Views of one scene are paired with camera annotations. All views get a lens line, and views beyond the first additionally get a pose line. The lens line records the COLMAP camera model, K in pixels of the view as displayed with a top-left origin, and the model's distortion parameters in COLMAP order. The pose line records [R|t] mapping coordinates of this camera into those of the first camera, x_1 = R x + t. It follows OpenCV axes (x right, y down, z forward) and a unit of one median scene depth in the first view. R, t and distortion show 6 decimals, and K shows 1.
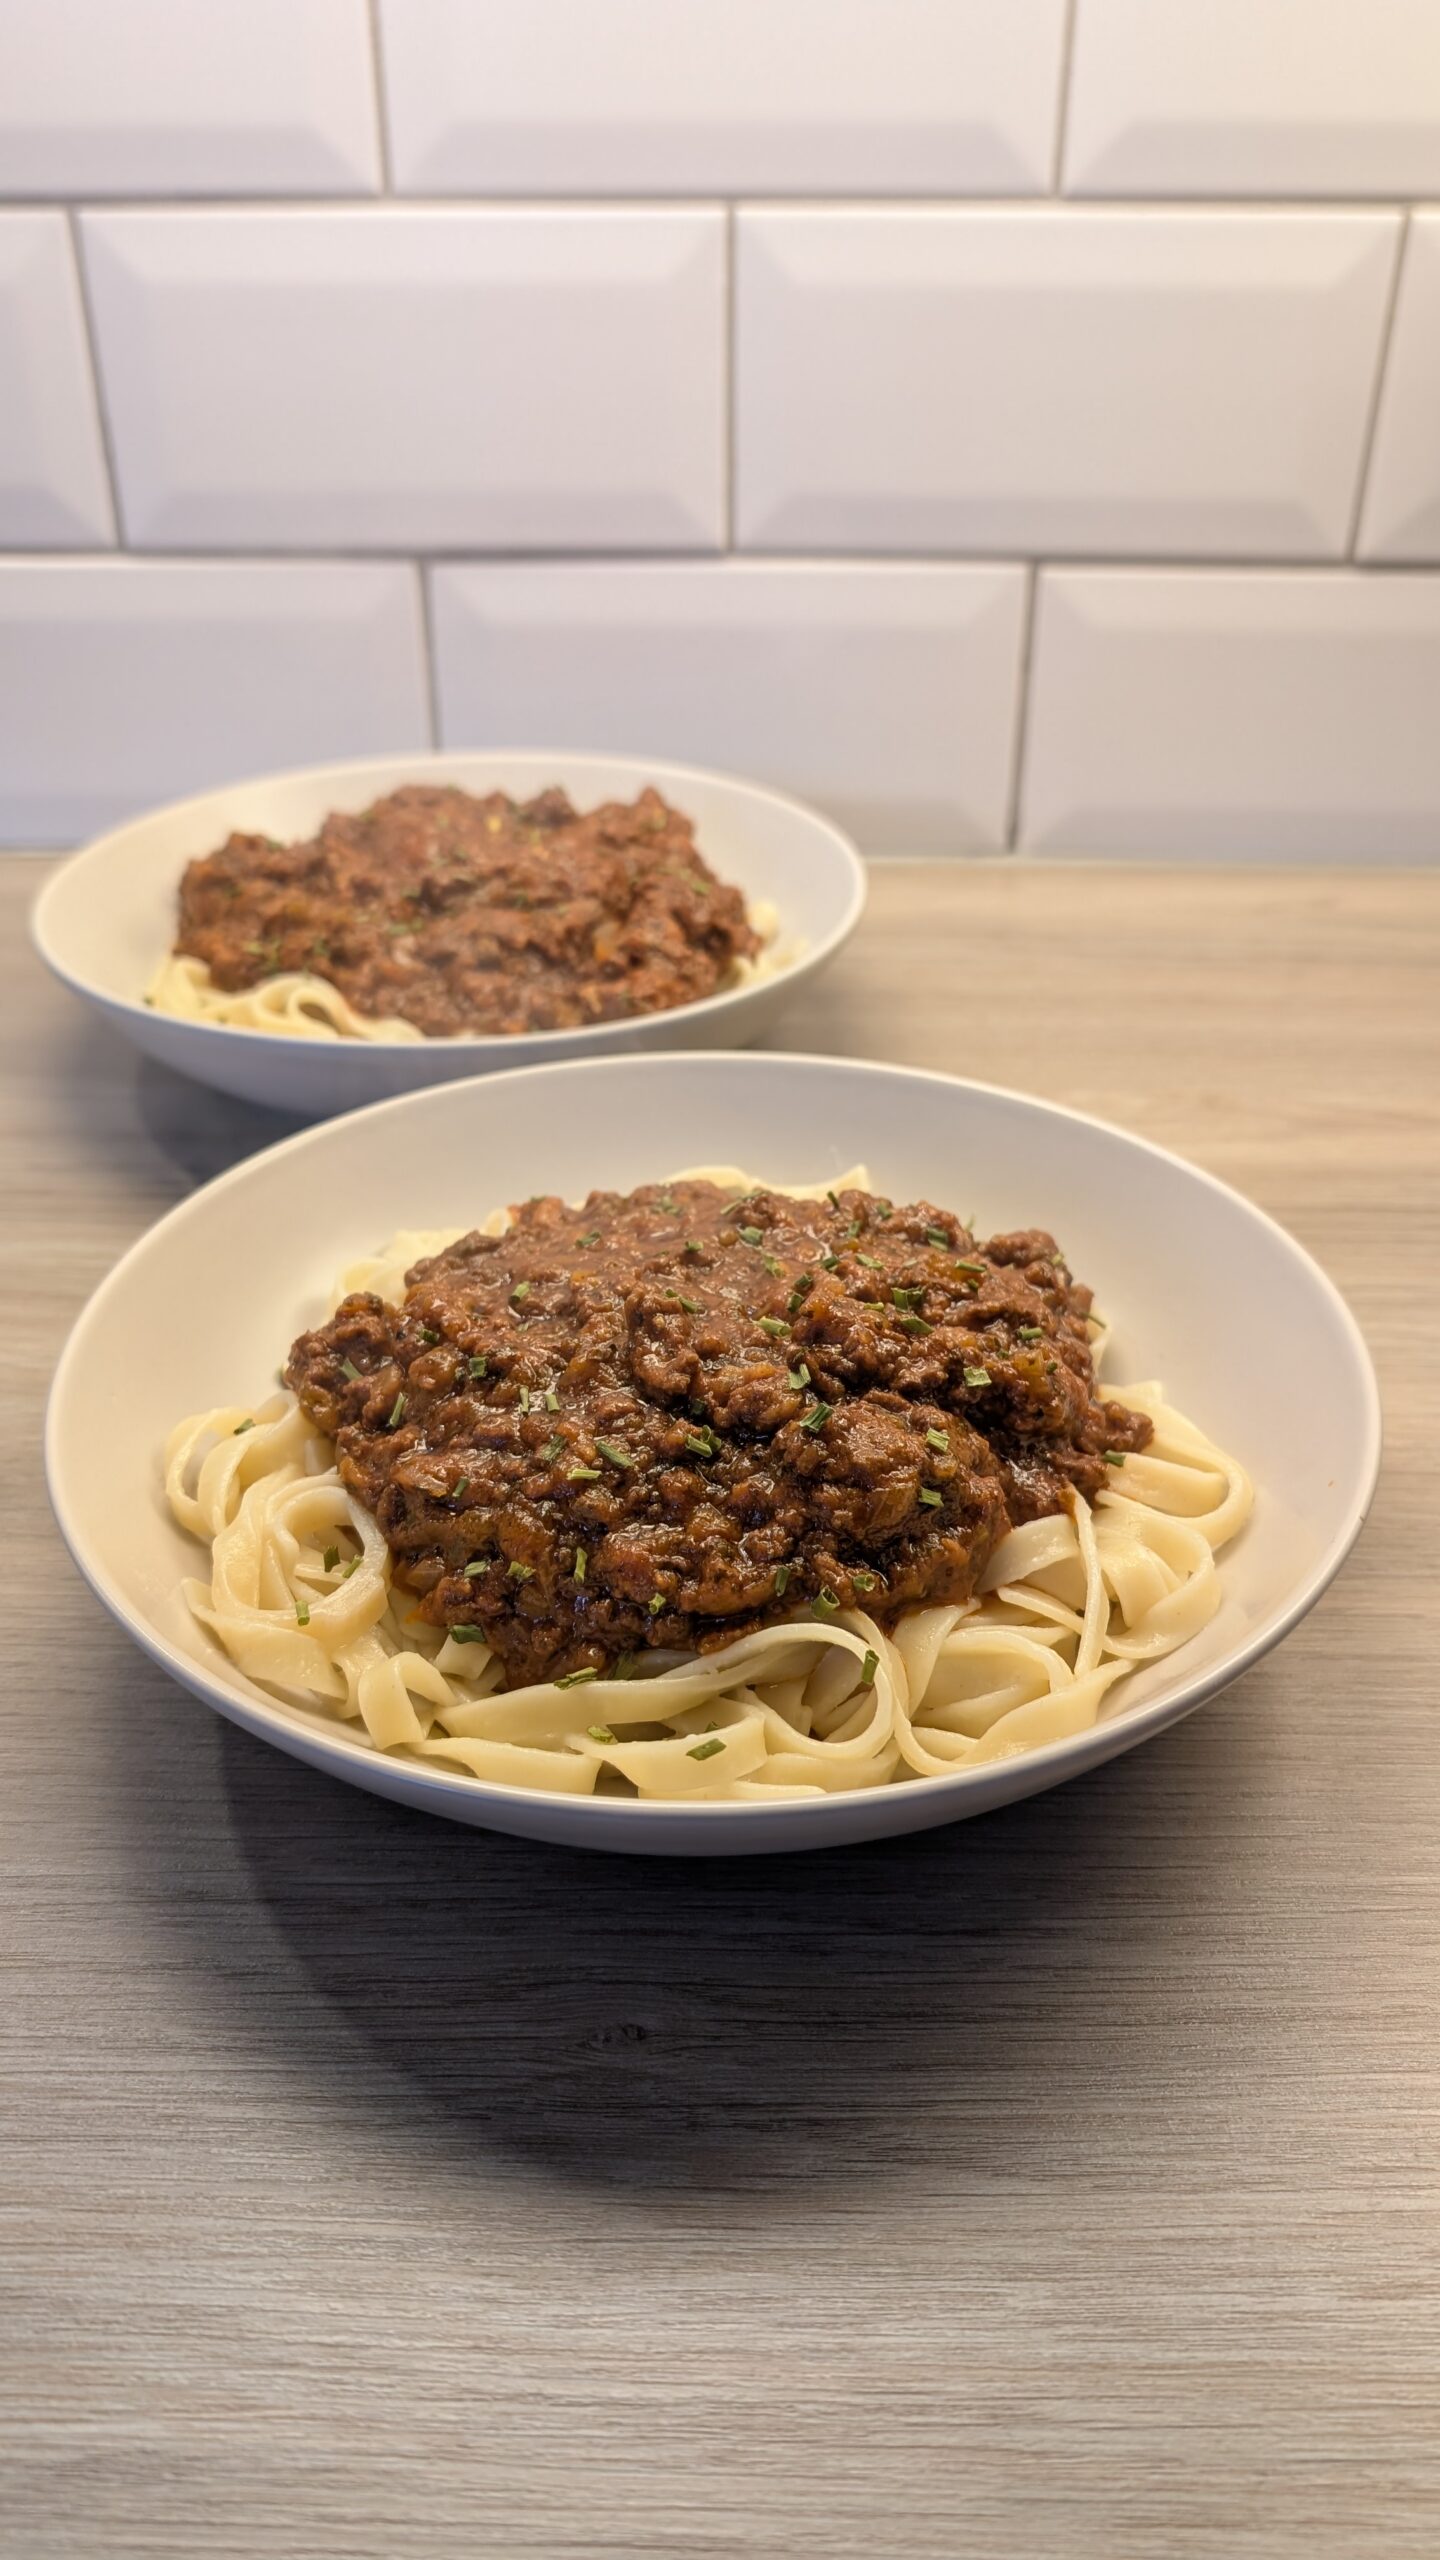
lens RADIAL K [[1873.2, 0, 721.6], [0, 1873.2, 1291.4], [0, 0, 1]] dist [-0.010469, -0.002135]
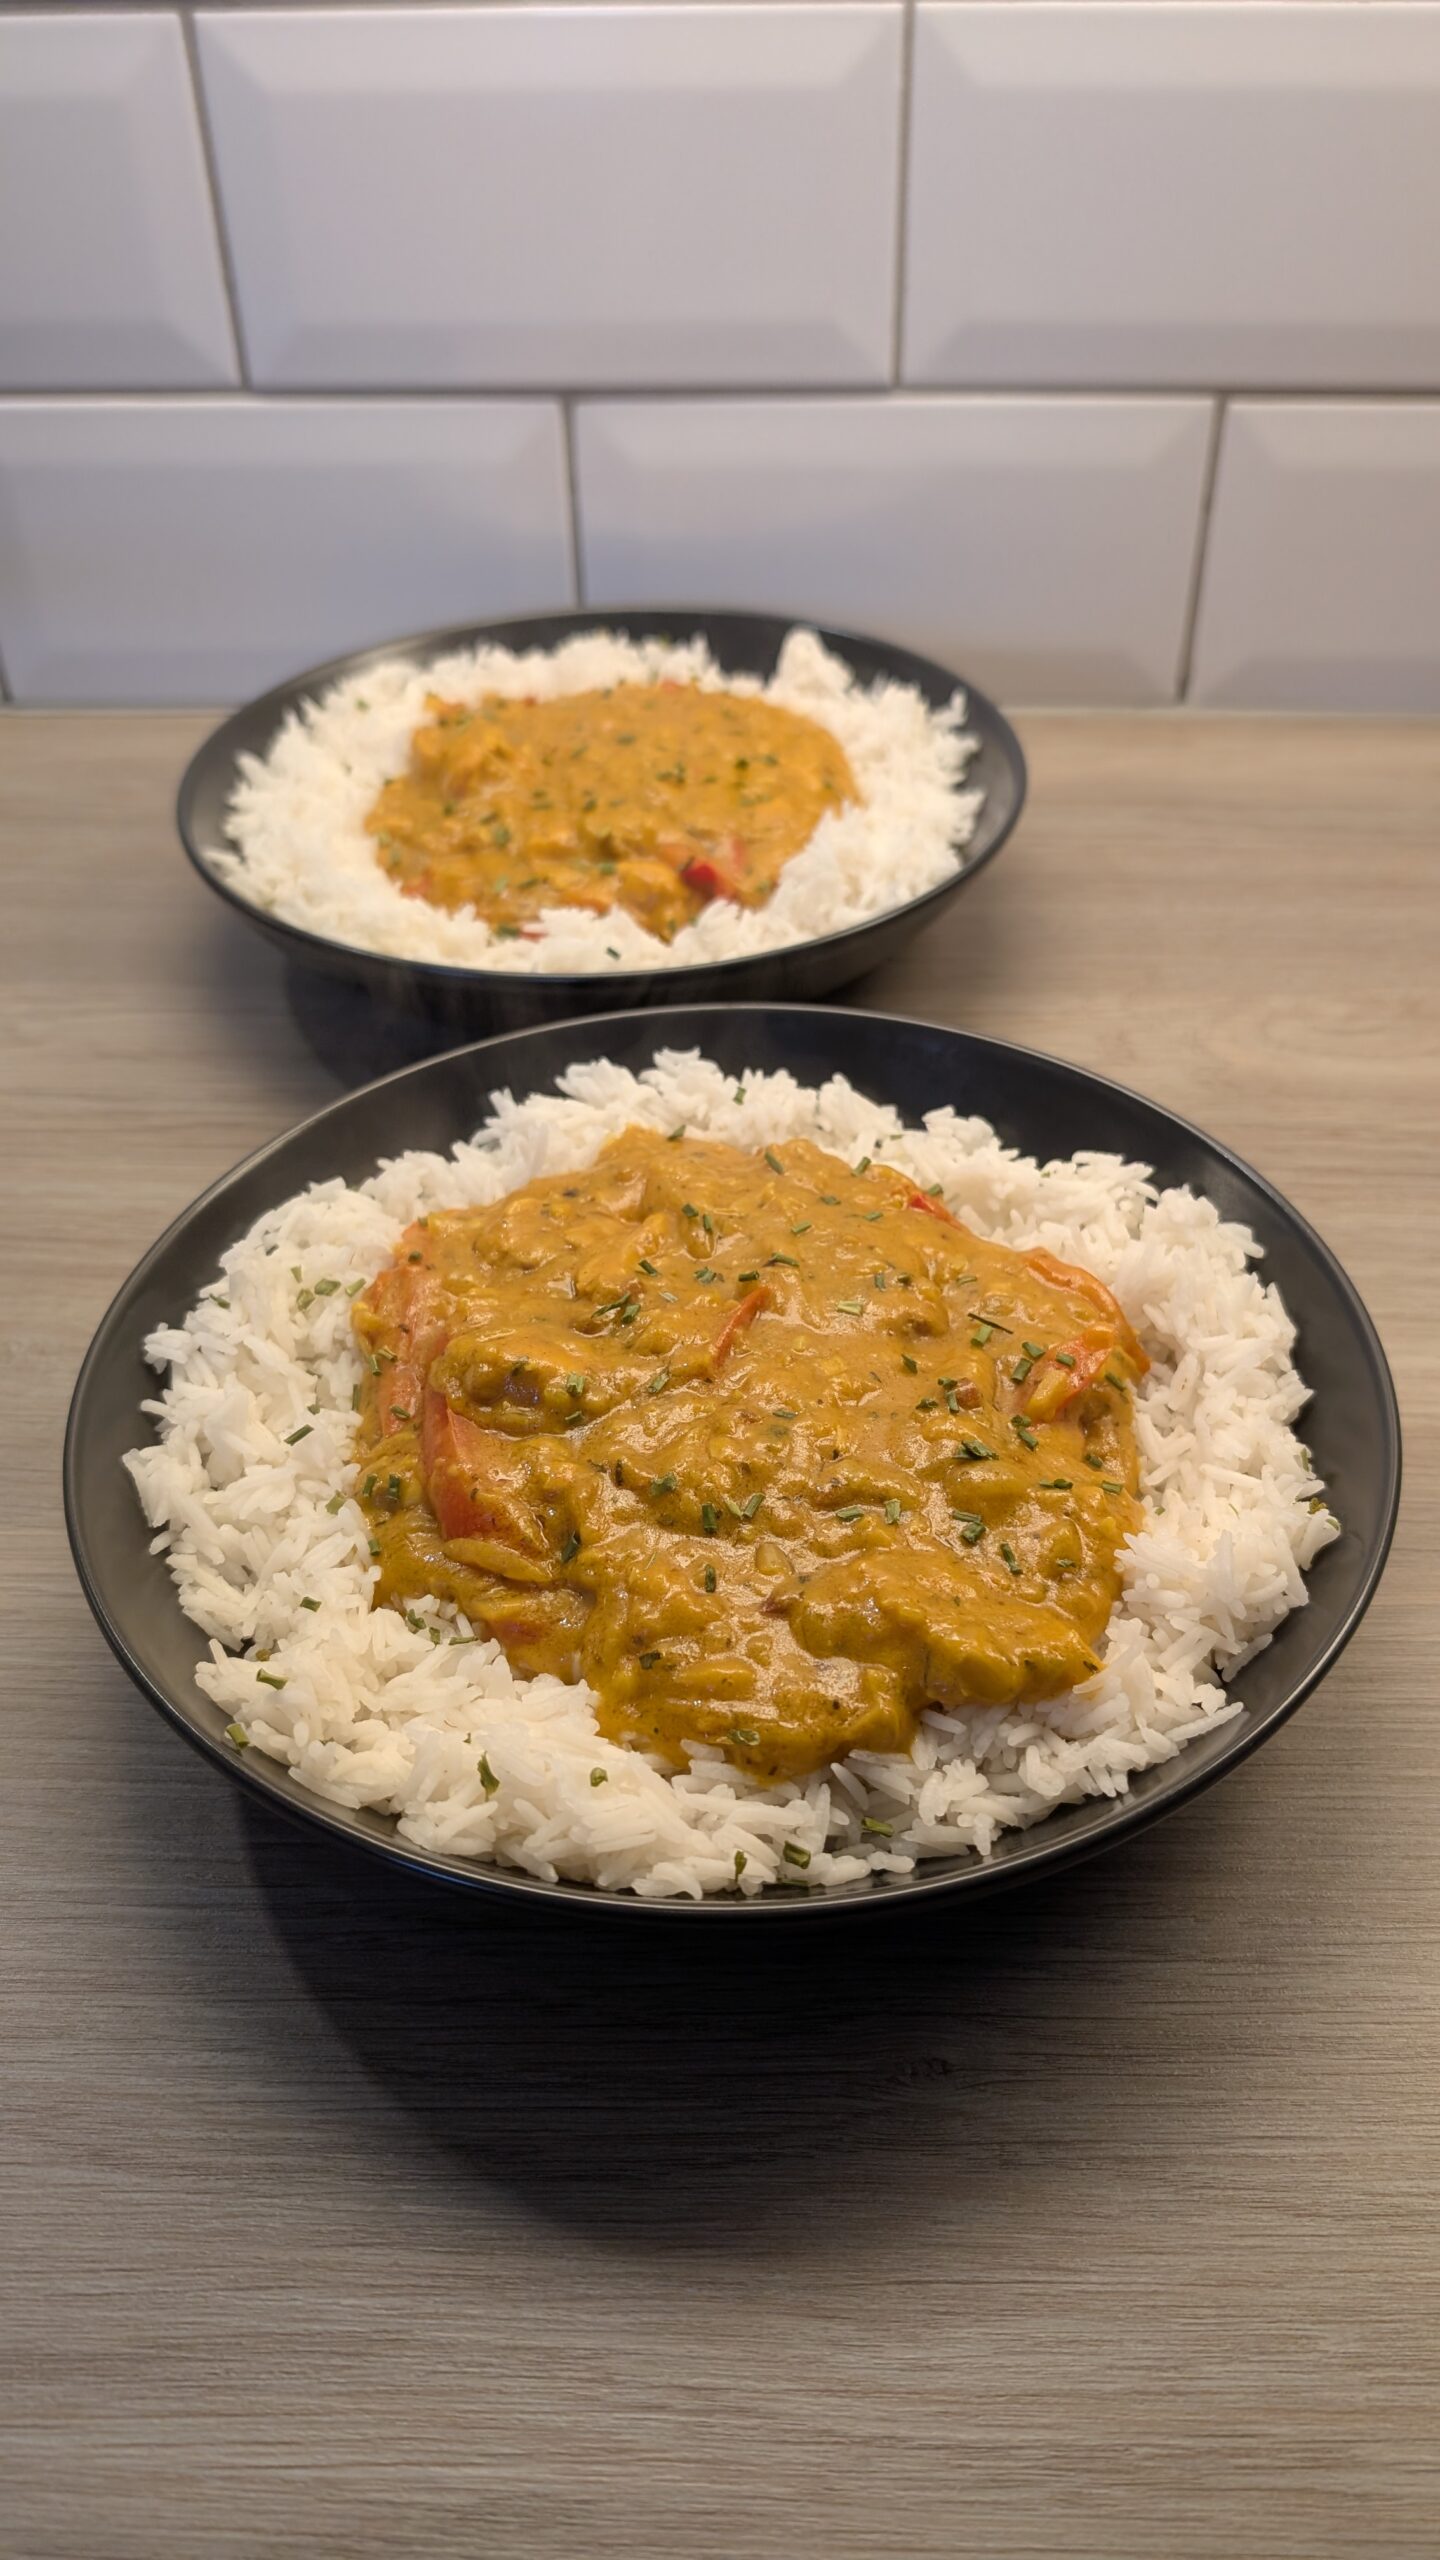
lens RADIAL K [[1873.2, 0, 746.1], [0, 1873.2, 1289.9], [0, 0, 1]] dist [-0.010469, -0.002135]
pose [[0.999889, -0.006121, -0.013556, -0.129417], [0.008001, 0.989653, 0.143256, -0.174802], [0.012539, -0.143348, 0.989593, 0.020584]]
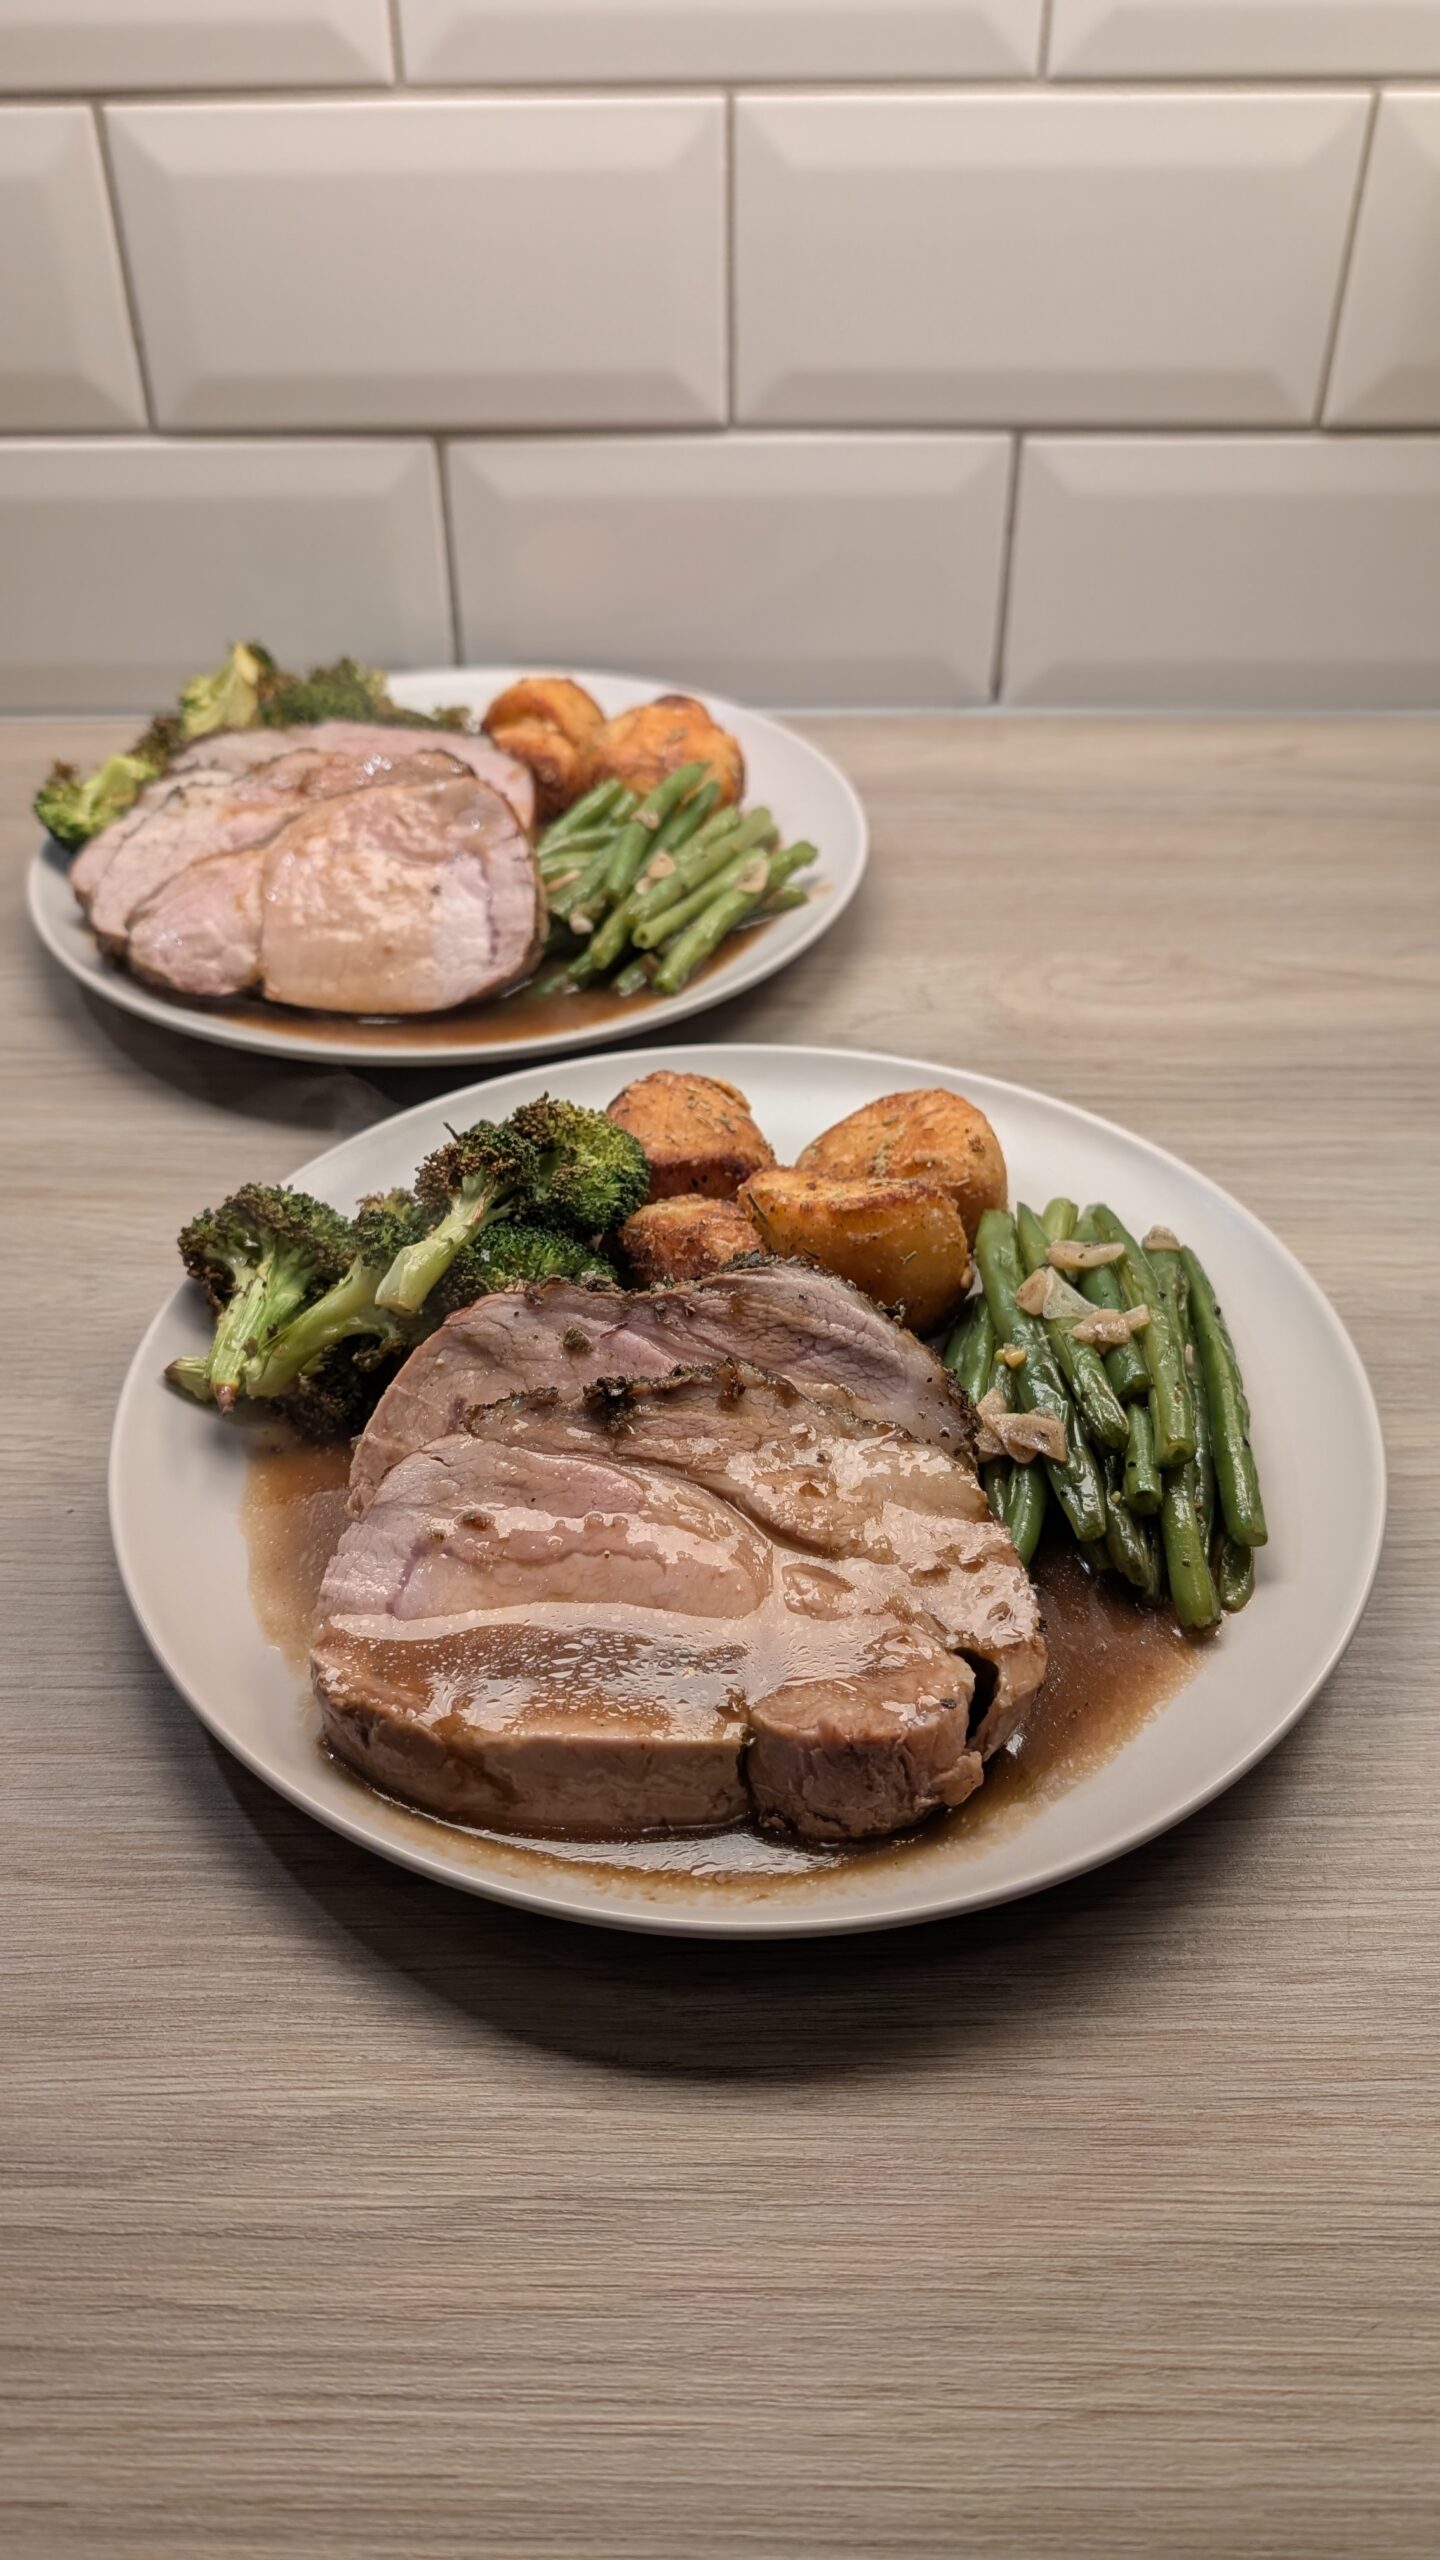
lens RADIAL K [[1873.2, 0, 697.0], [0, 1873.2, 1244.0], [0, 0, 1]] dist [-0.010469, -0.002135]
pose [[0.999846, -0.017442, 0.001884, -0.052428], [0.017126, 0.993710, 0.110669, -0.112221], [-0.003802, -0.110620, 0.993856, -0.213985]]
